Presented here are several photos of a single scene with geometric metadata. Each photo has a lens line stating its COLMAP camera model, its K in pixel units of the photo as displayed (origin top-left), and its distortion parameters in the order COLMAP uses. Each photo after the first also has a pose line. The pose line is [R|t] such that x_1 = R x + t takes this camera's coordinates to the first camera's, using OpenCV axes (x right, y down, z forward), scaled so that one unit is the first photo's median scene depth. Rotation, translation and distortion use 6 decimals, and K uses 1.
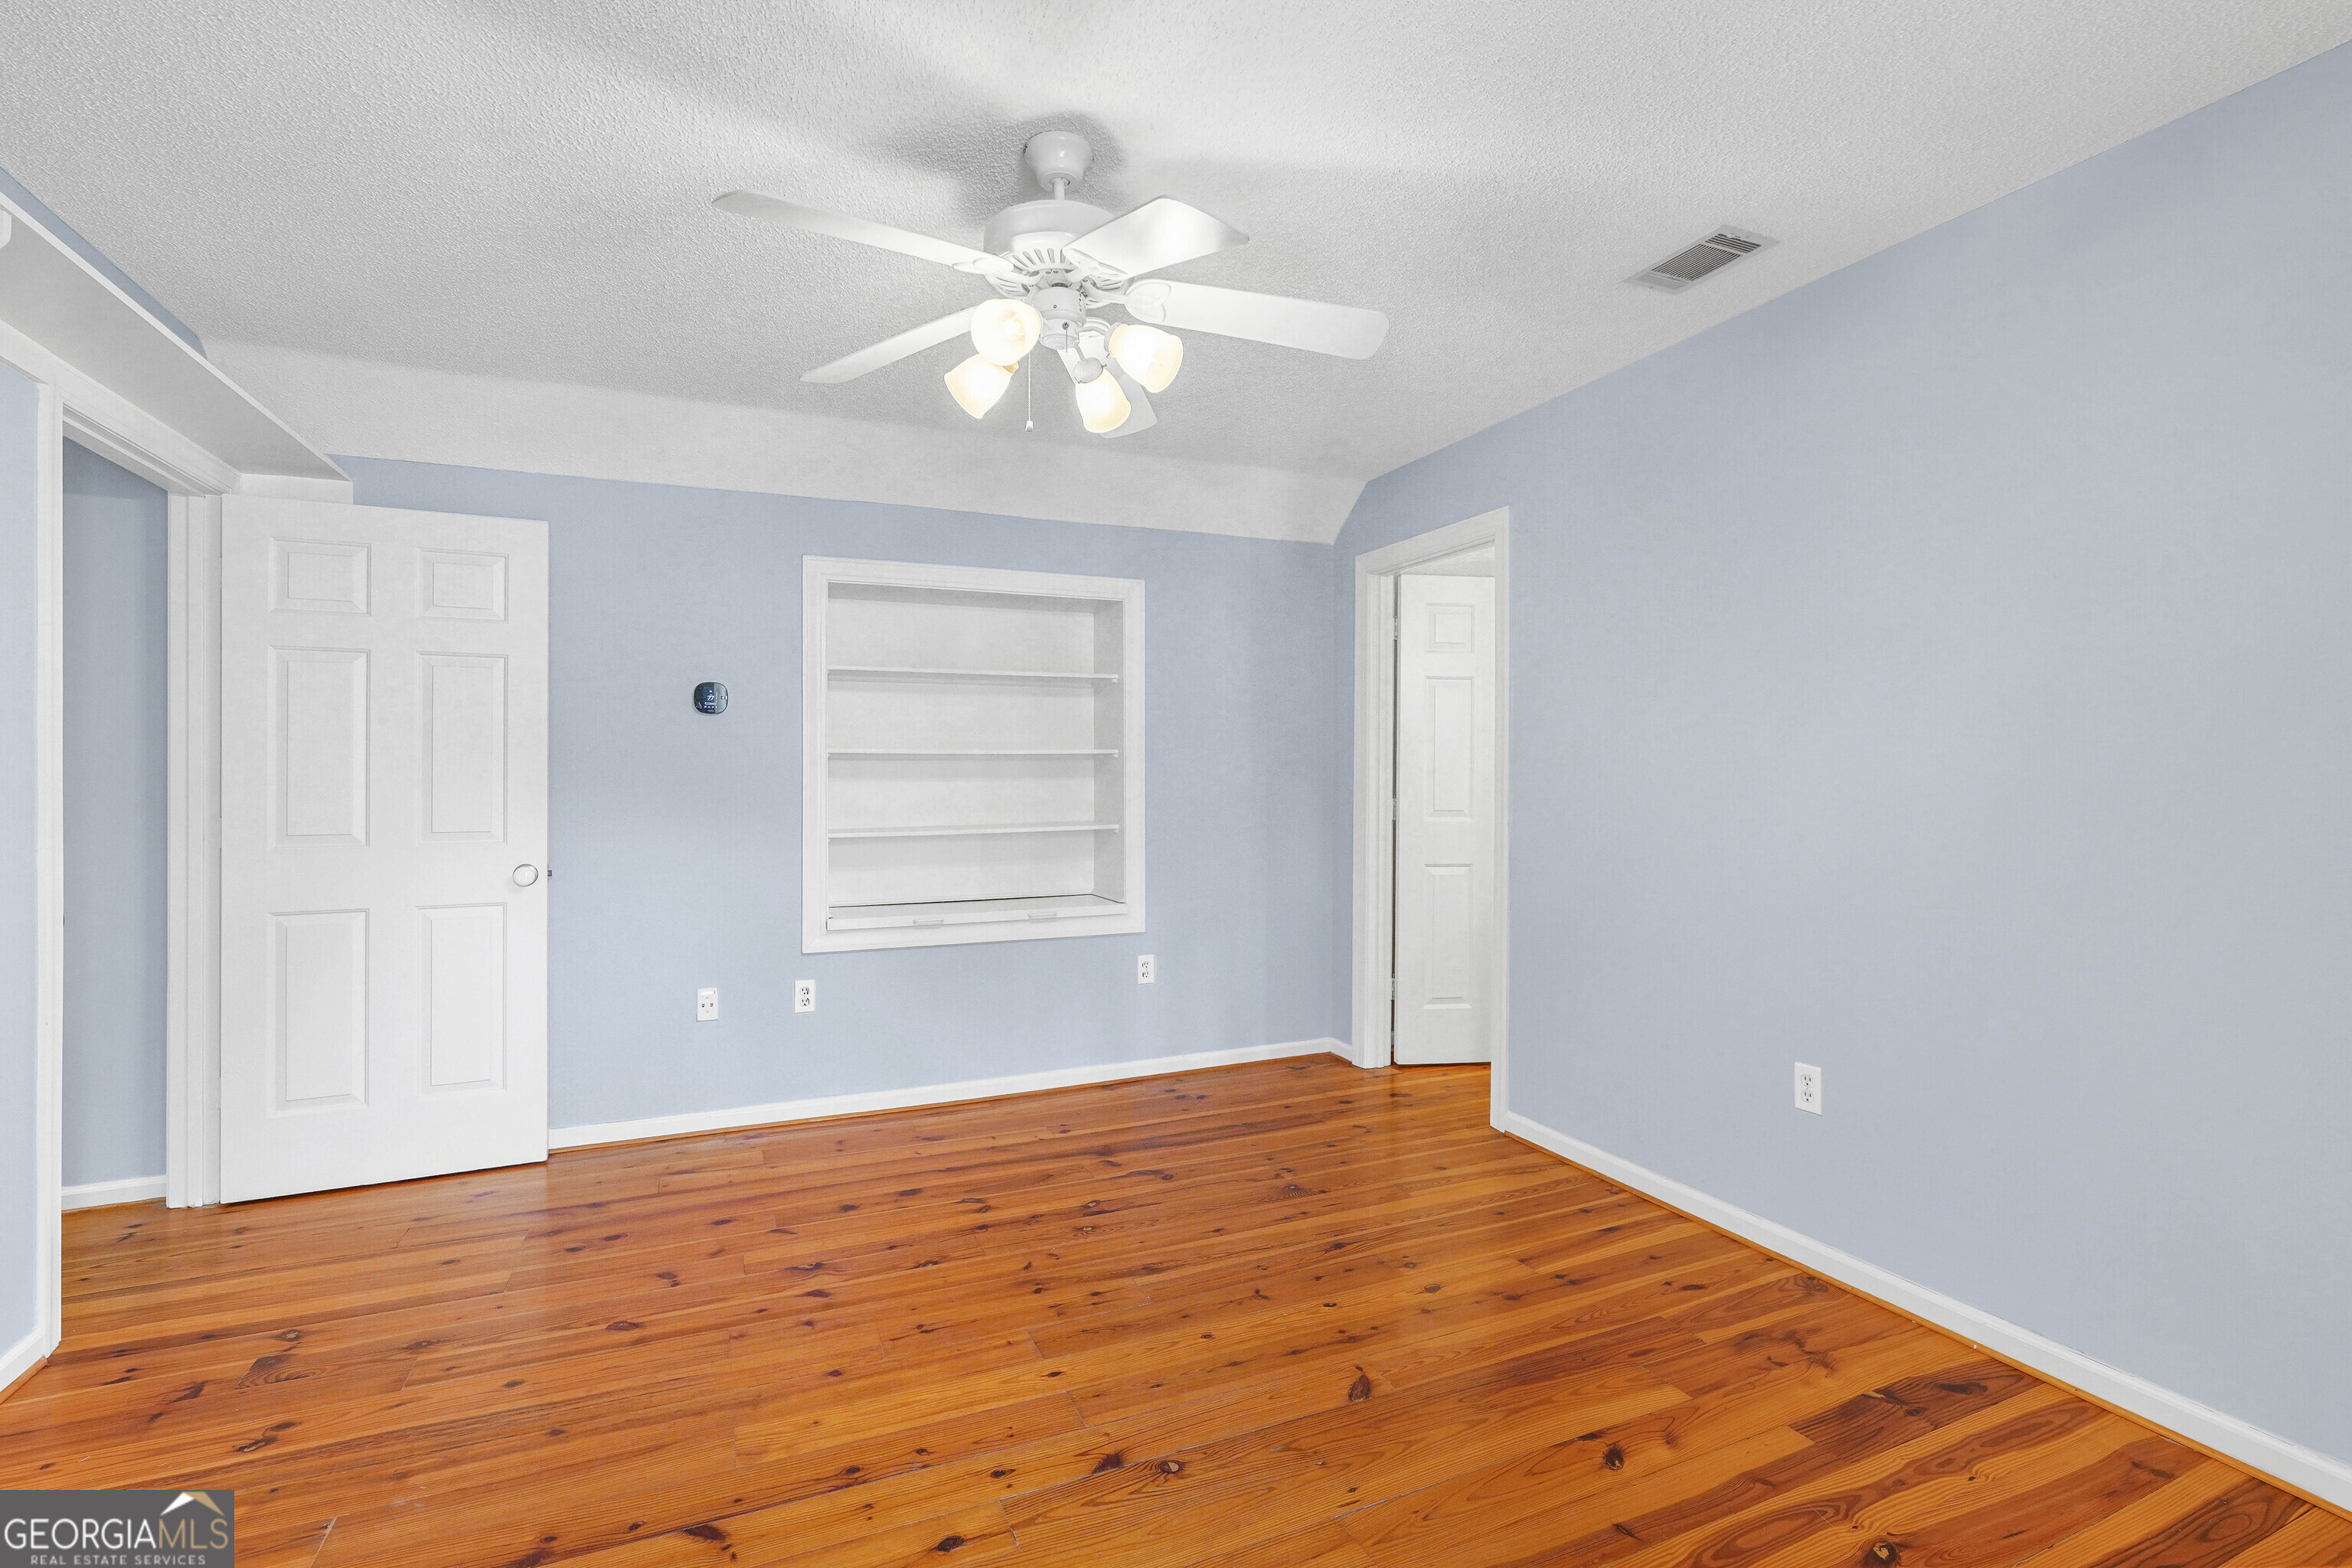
lens RADIAL K [[1054.6, 0, 1171.4], [0, 1054.6, 780.1], [0, 0, 1]] dist [-0.012303, 0.002644]
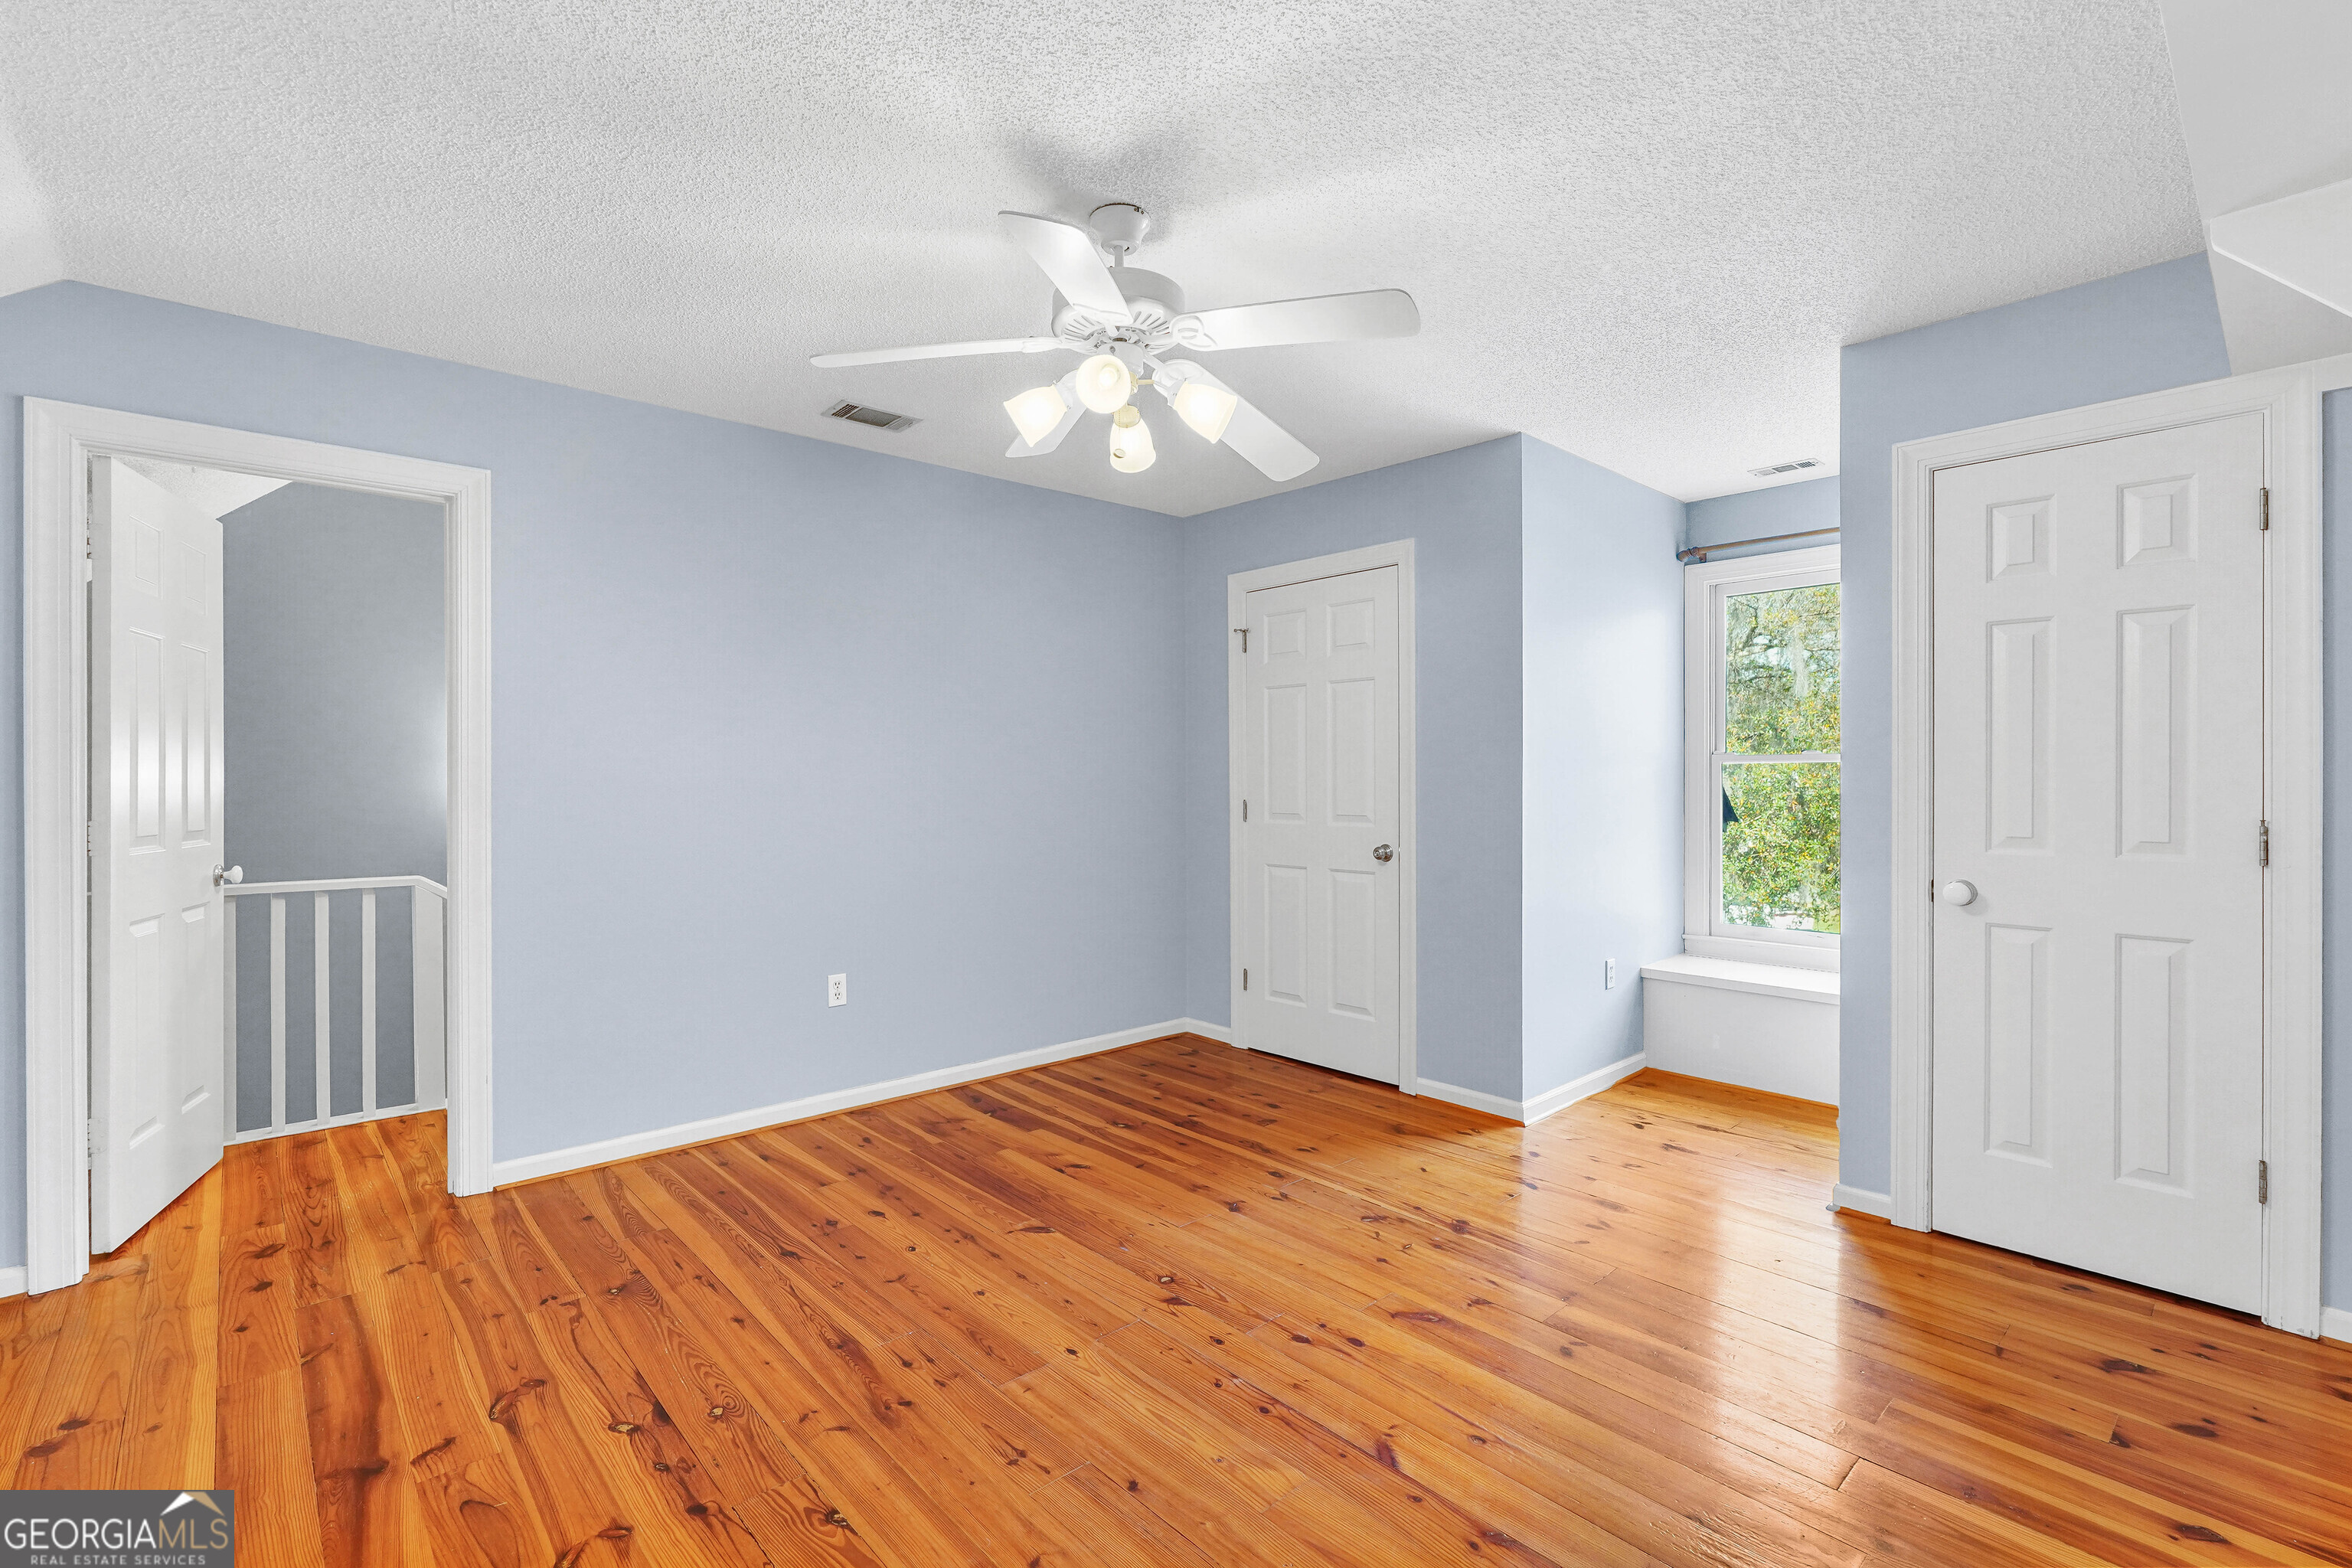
lens RADIAL K [[1054.6, 0, 1160.9], [0, 1054.6, 786.2], [0, 0, 1]] dist [-0.012303, 0.002644]
pose [[-0.313385, -0.008297, 0.949590, -1.030621], [0.009208, 0.999888, 0.011775, -0.005493], [-0.949581, 0.012434, -0.313274, 1.133587]]
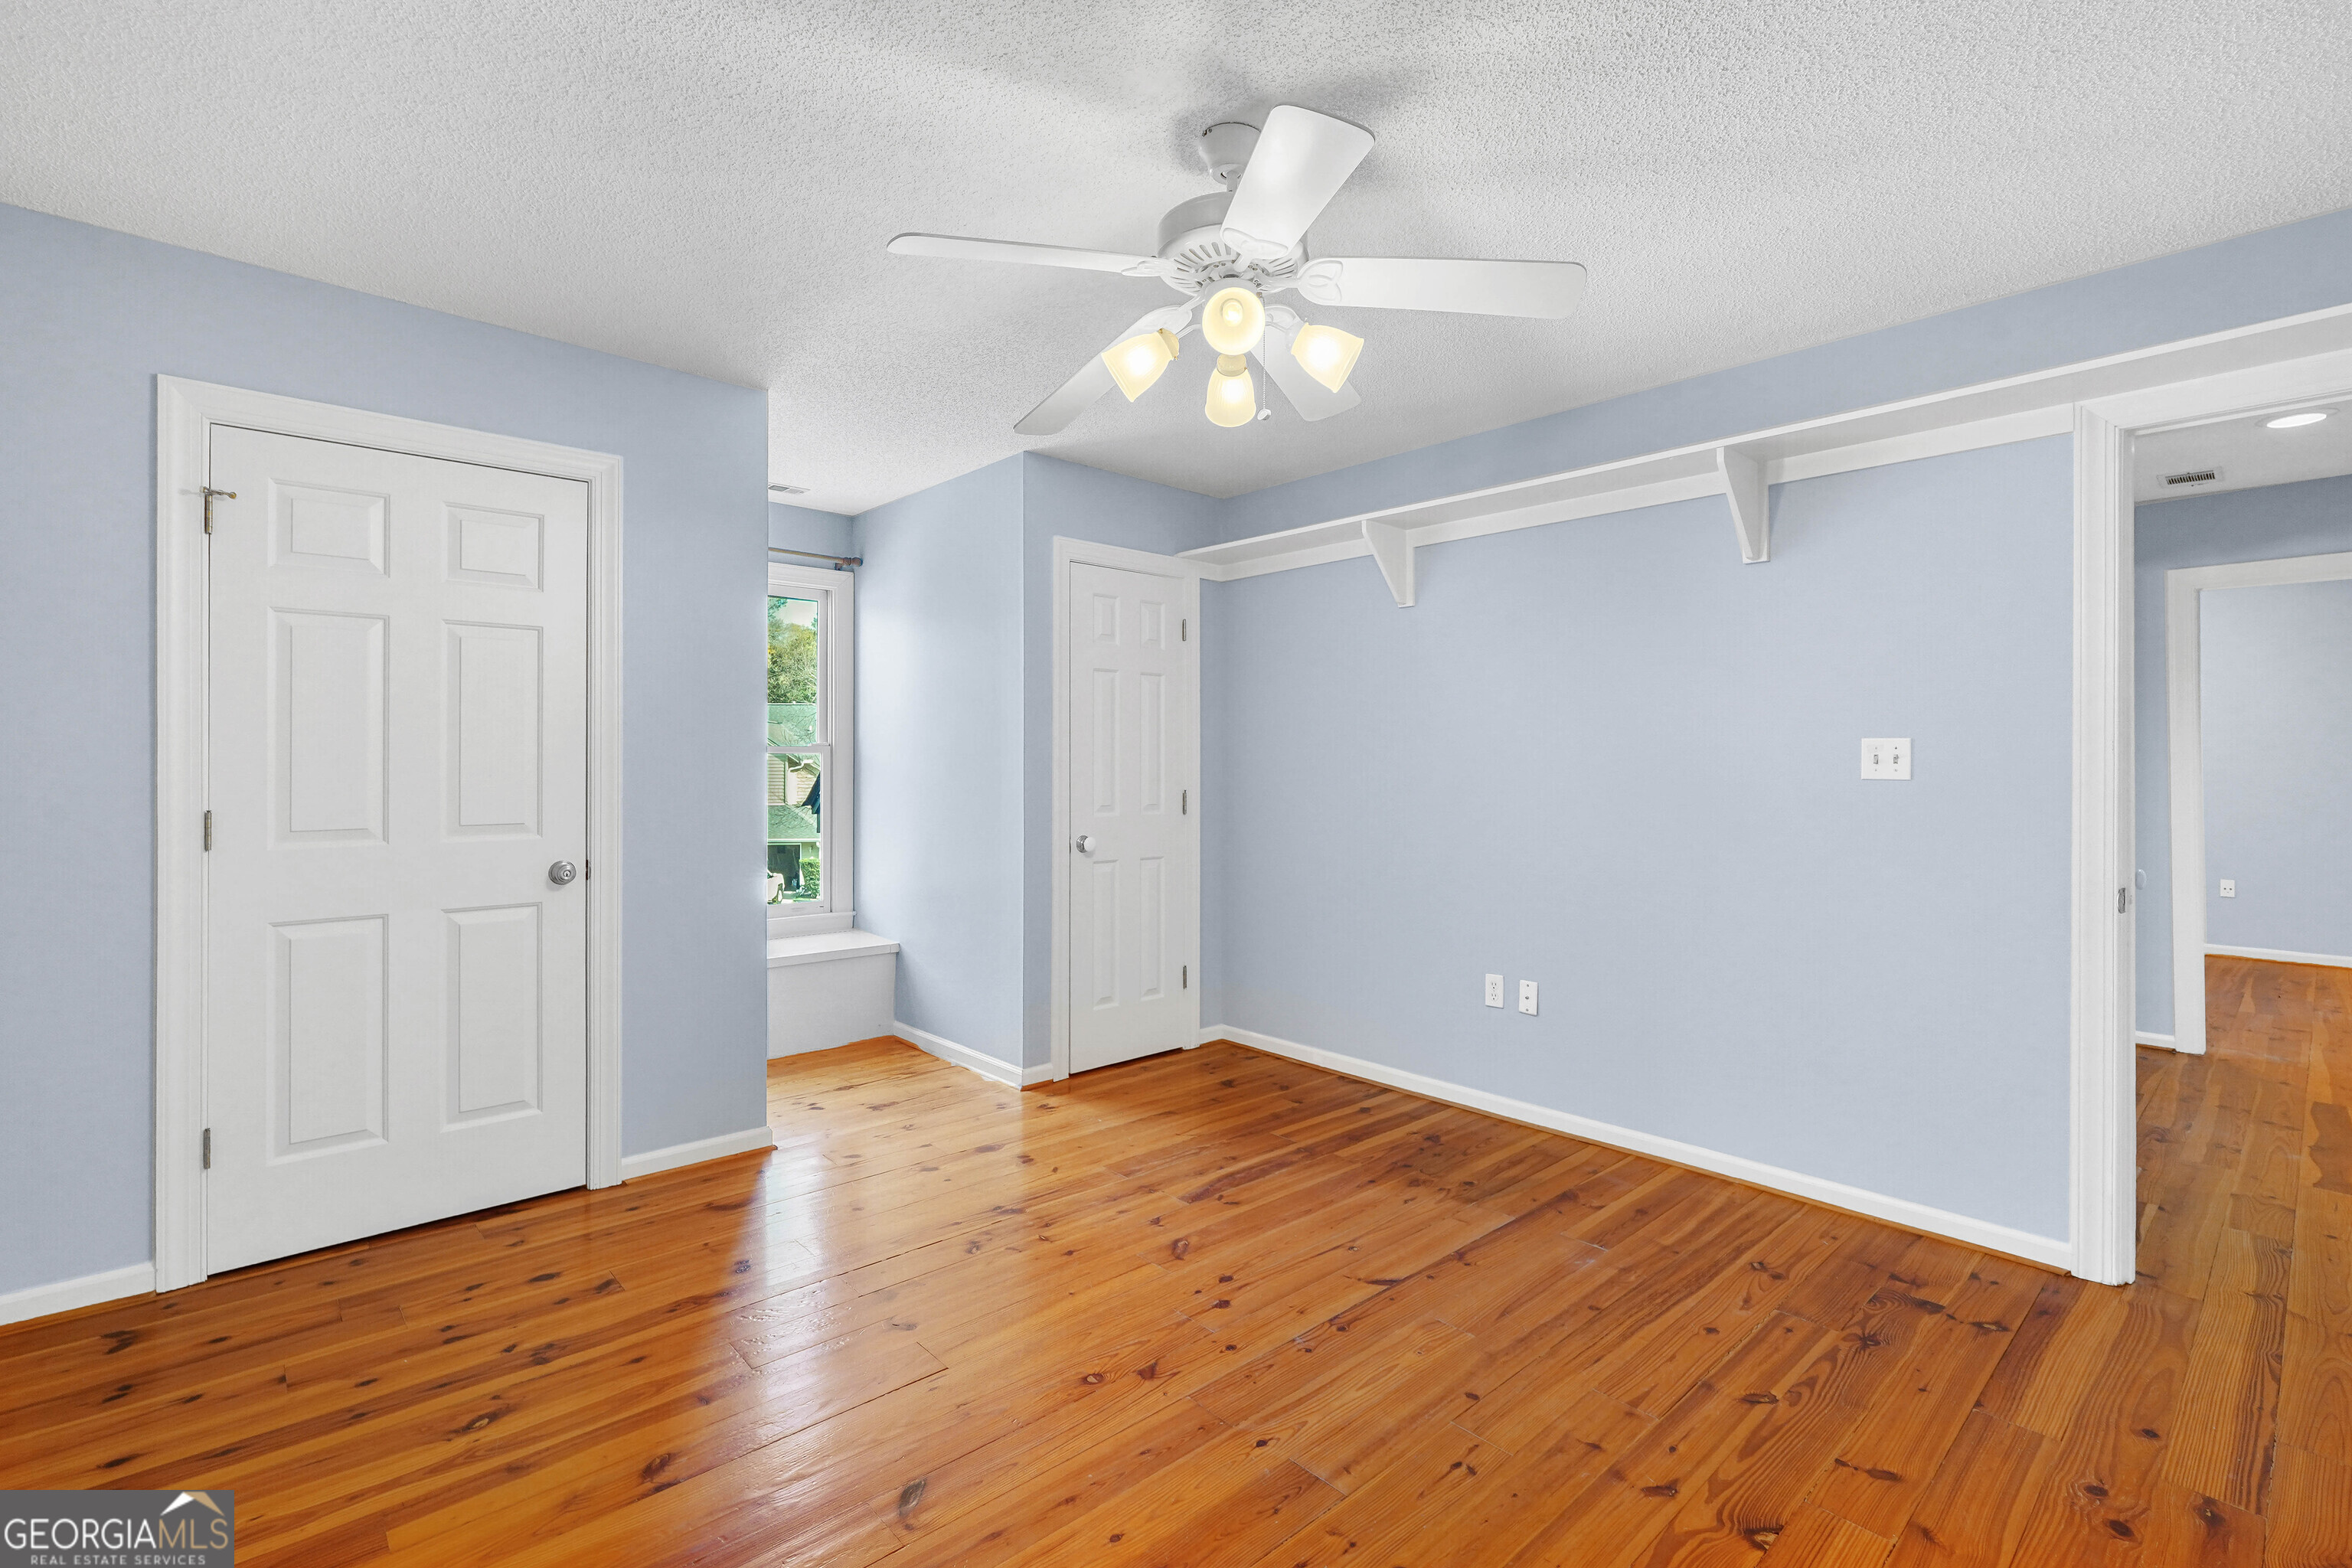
lens RADIAL K [[1054.6, 0, 1172.8], [0, 1054.6, 759.6], [0, 0, 1]] dist [-0.012303, 0.002644]
pose [[-0.947126, -0.004332, -0.320832, 0.226686], [-0.005344, 0.999983, 0.002273, -0.013622], [0.320817, 0.003867, -0.947133, 1.665788]]
